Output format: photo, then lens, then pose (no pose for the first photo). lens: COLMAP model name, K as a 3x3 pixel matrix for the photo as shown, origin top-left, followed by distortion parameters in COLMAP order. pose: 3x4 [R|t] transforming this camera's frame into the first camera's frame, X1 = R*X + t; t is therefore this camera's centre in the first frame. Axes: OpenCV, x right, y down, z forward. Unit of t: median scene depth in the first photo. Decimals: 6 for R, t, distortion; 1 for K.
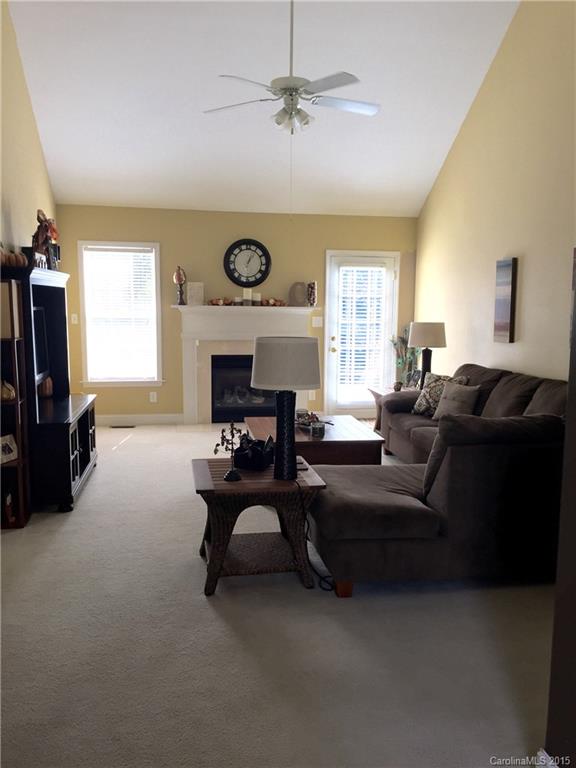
lens RADIAL K [[661.3, 0, 288.0], [0, 661.3, 384.0], [0, 0, 1]] dist [0.006545, 0.003701]
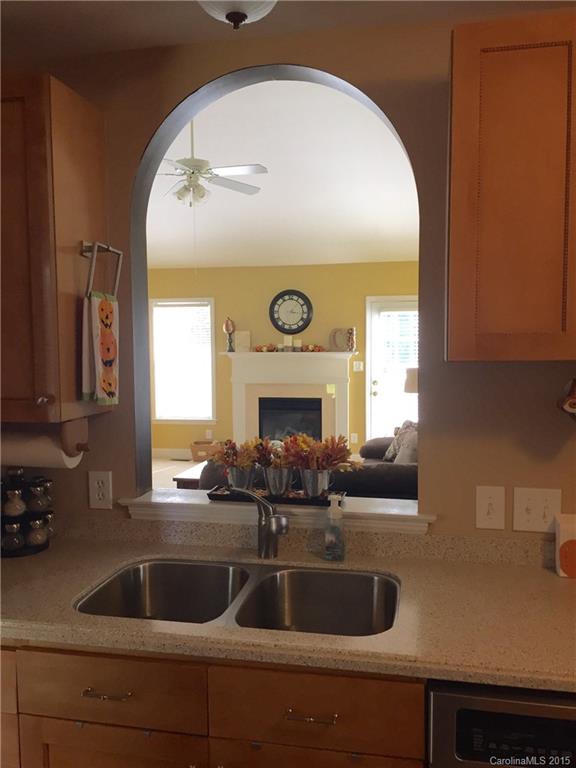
lens RADIAL K [[661.3, 0, 288.0], [0, 661.3, 384.0], [0, 0, 1]] dist [0.006545, 0.003701]
pose [[0.925498, 0.004762, -0.378723, 0.341847], [-0.025996, 0.998362, -0.050973, -0.011849], [0.377860, 0.057021, 0.924105, 0.015679]]
